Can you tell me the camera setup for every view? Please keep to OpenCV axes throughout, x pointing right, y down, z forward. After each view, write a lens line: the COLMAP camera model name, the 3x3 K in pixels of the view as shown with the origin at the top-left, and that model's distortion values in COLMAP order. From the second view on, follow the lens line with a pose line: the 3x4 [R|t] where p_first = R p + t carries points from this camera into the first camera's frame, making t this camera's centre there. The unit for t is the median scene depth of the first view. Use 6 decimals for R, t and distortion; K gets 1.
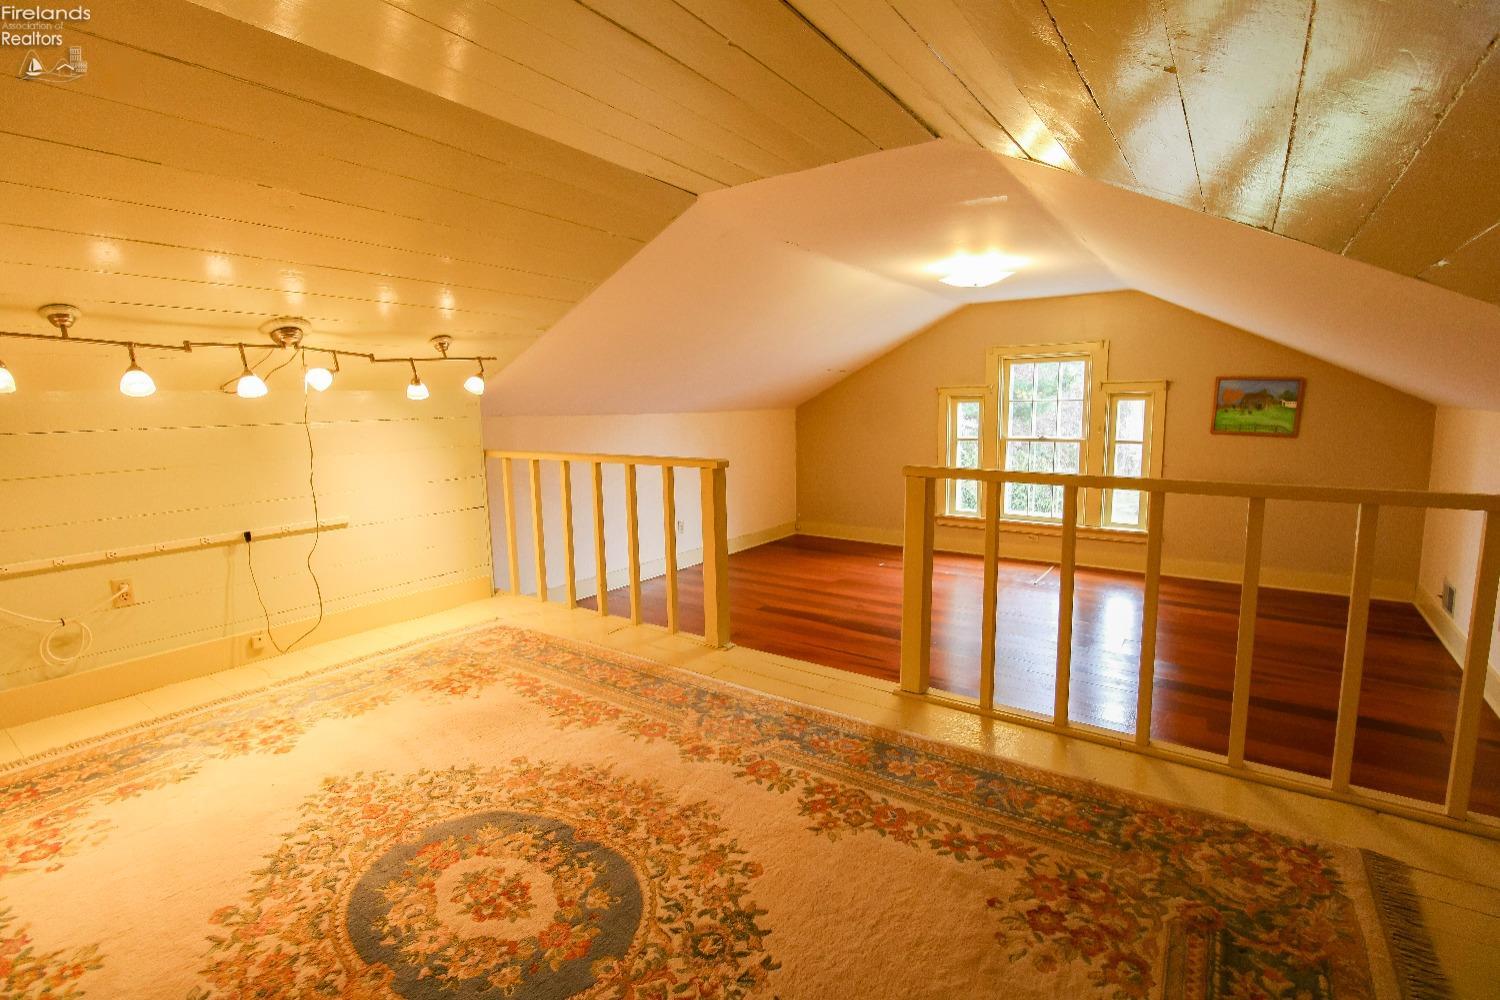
lens RADIAL K [[709.4, 0, 745.1], [0, 709.4, 499.8], [0, 0, 1]] dist [-0.012081, -0.003726]
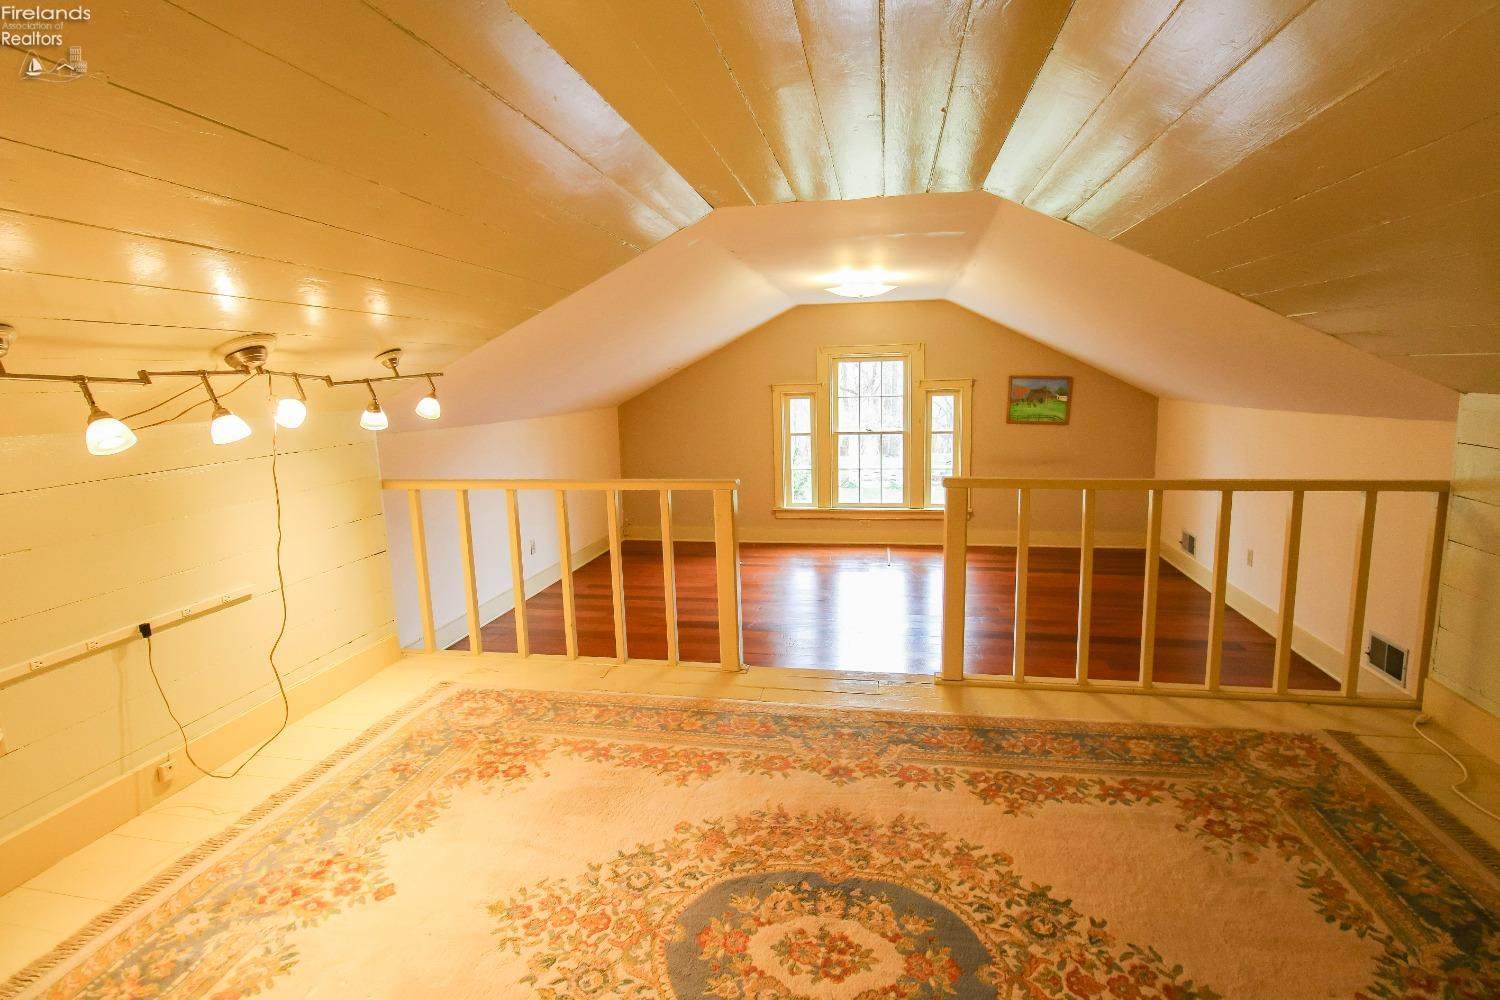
lens RADIAL K [[753.1, 0, 753.0], [0, 753.1, 500.0], [0, 0, 1]] dist [-0.016146, -0.000480]
pose [[0.904445, -0.077138, 0.419557, -0.499479], [0.069285, 0.997019, 0.033949, -0.070297], [-0.420925, -0.001636, 0.907094, 0.054419]]
